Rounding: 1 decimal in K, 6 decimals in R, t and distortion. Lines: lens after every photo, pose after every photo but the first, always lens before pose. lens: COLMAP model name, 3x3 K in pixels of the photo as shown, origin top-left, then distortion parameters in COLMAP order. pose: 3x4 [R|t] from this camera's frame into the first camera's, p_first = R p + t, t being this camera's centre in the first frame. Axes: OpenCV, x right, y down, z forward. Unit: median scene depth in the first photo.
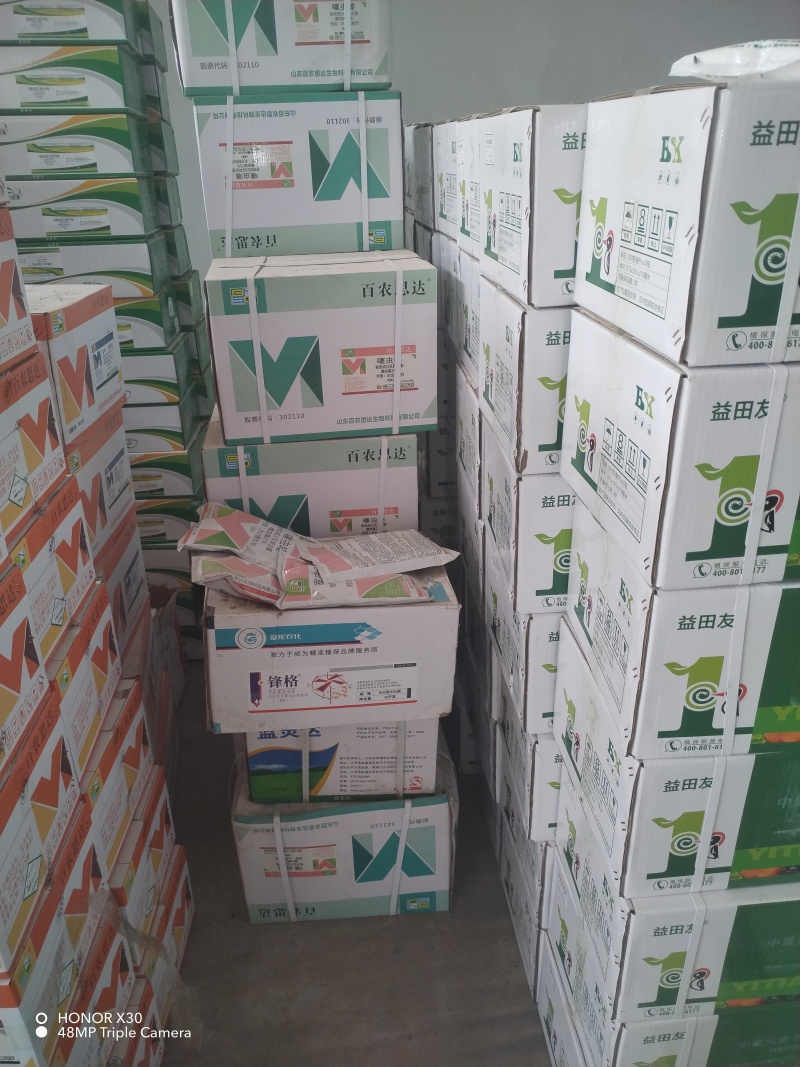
lens RADIAL K [[789.4, 0, 401.0], [0, 789.4, 534.4], [0, 0, 1]] dist [0.003517, -0.005131]
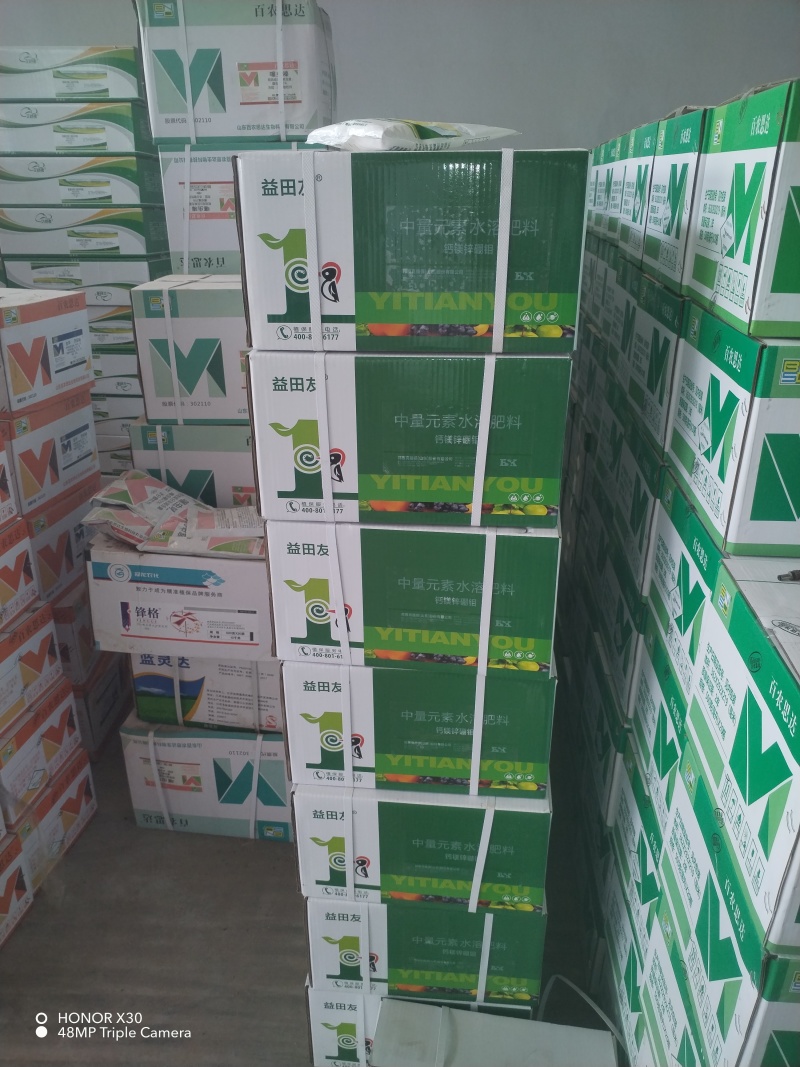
lens RADIAL K [[789.4, 0, 397.6], [0, 789.4, 532.4], [0, 0, 1]] dist [0.003517, -0.005131]
pose [[0.981643, 0.092053, -0.167043, 0.383928], [-0.098609, 0.994632, -0.031371, 0.055739], [0.163259, 0.047267, 0.985450, -0.139037]]
